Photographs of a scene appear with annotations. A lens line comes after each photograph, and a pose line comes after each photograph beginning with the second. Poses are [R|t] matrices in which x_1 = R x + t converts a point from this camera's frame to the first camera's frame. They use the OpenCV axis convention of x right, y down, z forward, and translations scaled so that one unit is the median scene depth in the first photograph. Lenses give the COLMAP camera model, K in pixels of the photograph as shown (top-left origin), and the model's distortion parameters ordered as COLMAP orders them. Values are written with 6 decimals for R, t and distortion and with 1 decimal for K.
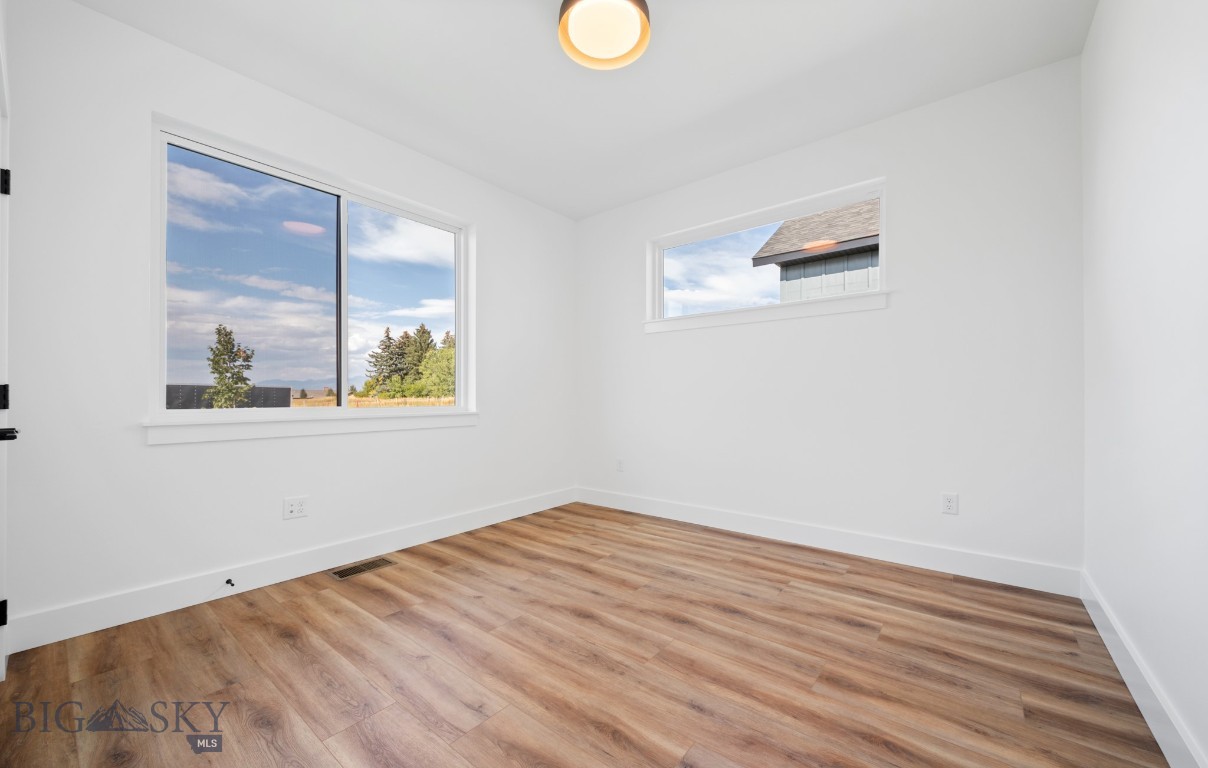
lens RADIAL K [[461.6, 0, 603.5], [0, 461.6, 389.6], [0, 0, 1]] dist [-0.002700, -0.001066]
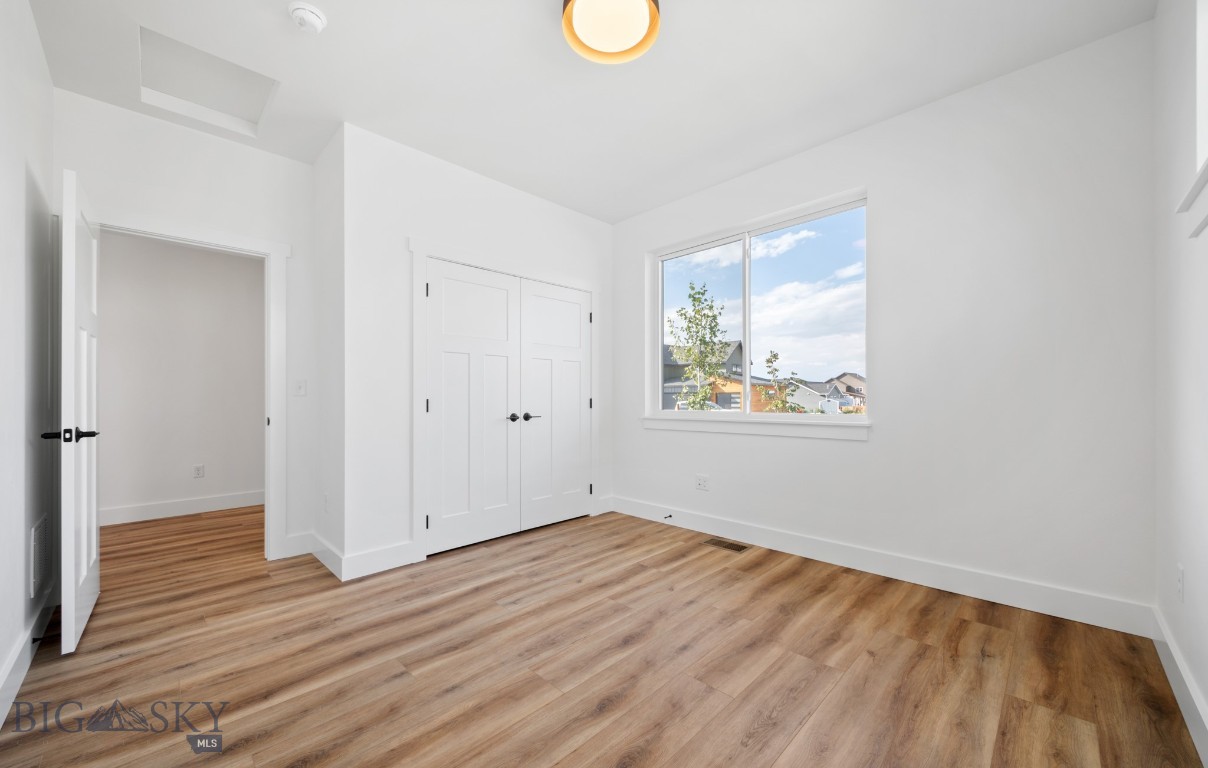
lens RADIAL K [[461.6, 0, 616.9], [0, 461.6, 389.3], [0, 0, 1]] dist [-0.002700, -0.001066]
pose [[-0.095170, -0.007394, -0.995434, 0.785000], [0.017002, 0.999814, -0.009052, -0.016666], [0.995316, -0.017785, -0.095027, 0.924360]]
